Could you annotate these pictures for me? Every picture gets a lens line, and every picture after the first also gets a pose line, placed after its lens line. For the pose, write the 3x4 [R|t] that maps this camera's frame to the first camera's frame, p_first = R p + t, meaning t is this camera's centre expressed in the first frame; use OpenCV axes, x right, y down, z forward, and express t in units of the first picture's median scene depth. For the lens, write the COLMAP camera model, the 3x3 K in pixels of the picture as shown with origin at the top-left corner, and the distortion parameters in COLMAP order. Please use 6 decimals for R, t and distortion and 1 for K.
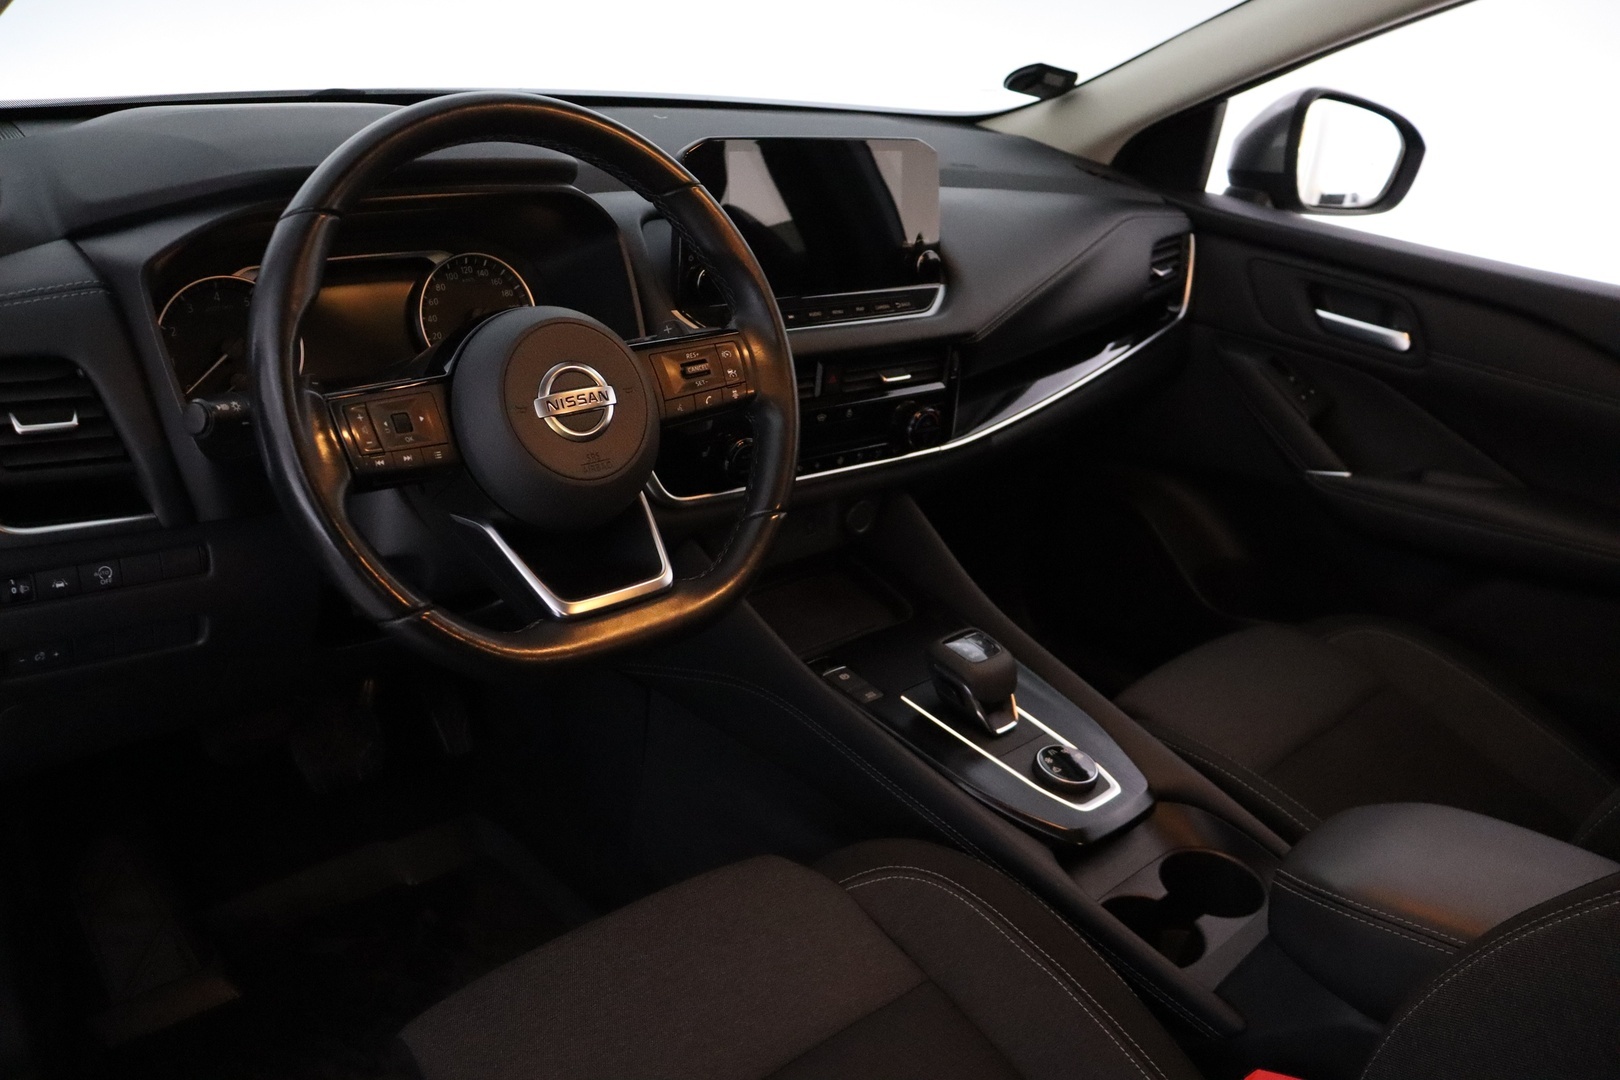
lens RADIAL K [[1314.0, 0, 893.1], [0, 1314.0, 538.8], [0, 0, 1]] dist [-0.134332, 0.101417]
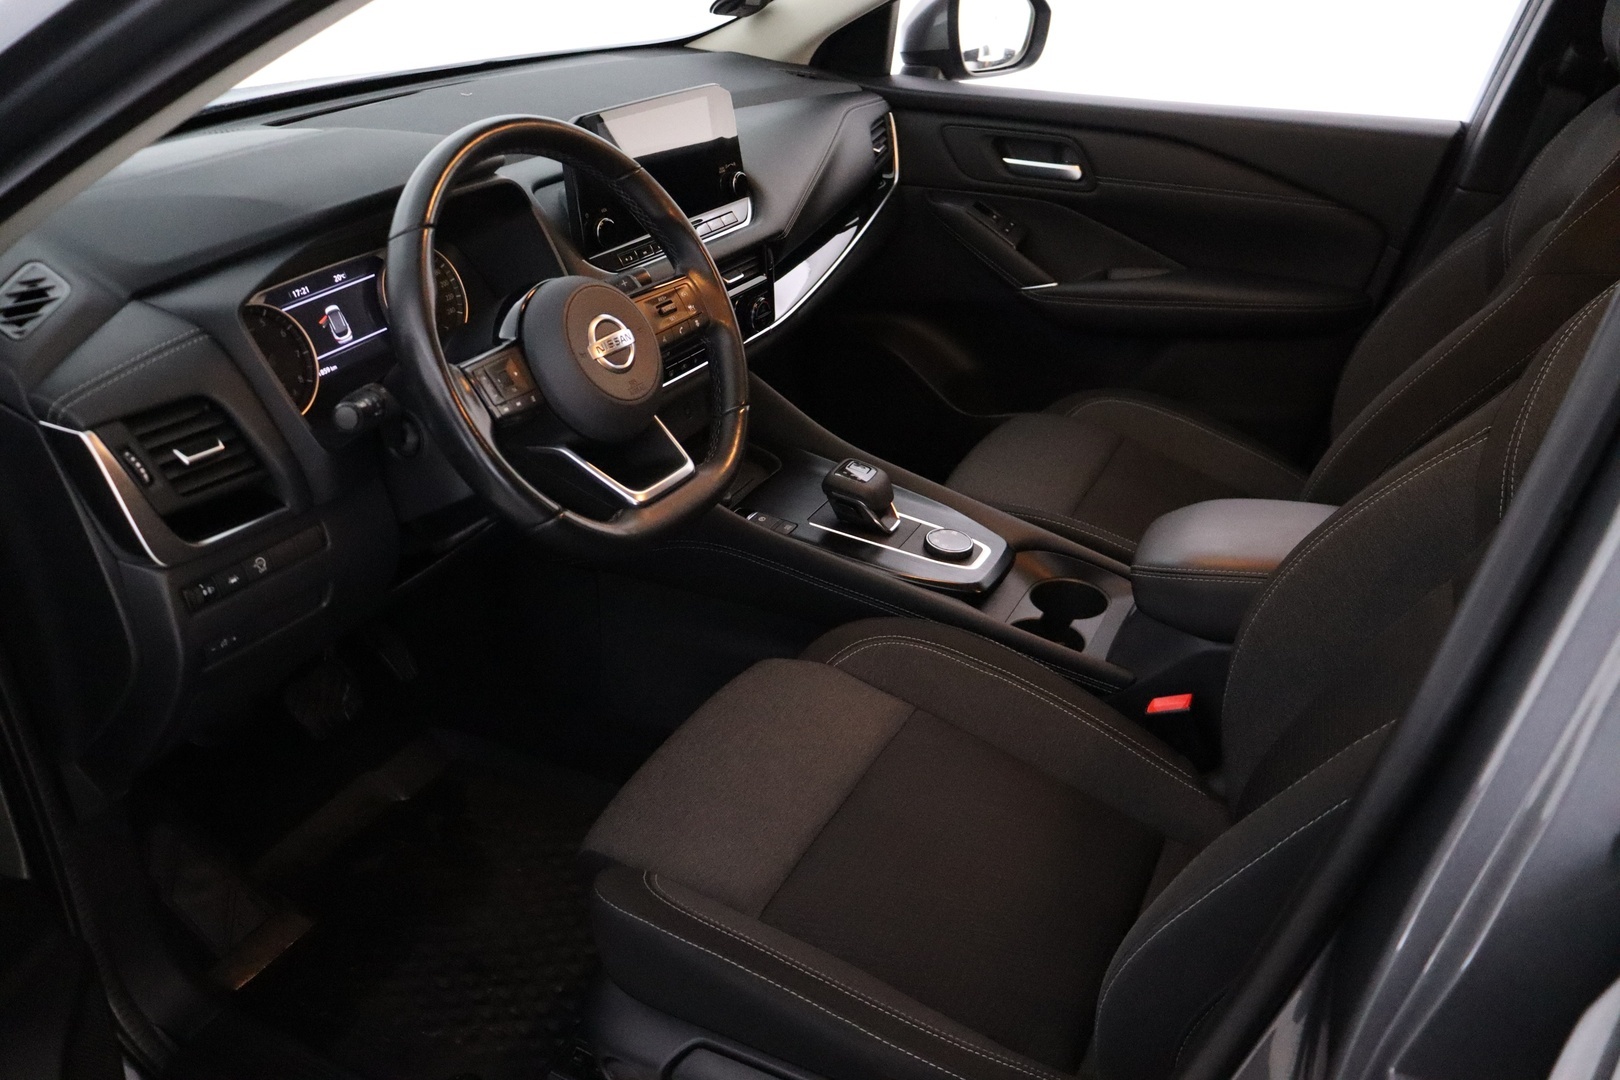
lens RADIAL K [[1314.0, 0, 893.1], [0, 1314.0, 538.8], [0, 0, 1]] dist [-0.134332, 0.101417]
pose [[0.931435, -0.245270, 0.268833, -0.269656], [0.215265, 0.966984, 0.136392, -0.023346], [-0.293410, -0.069170, 0.953481, -0.252419]]
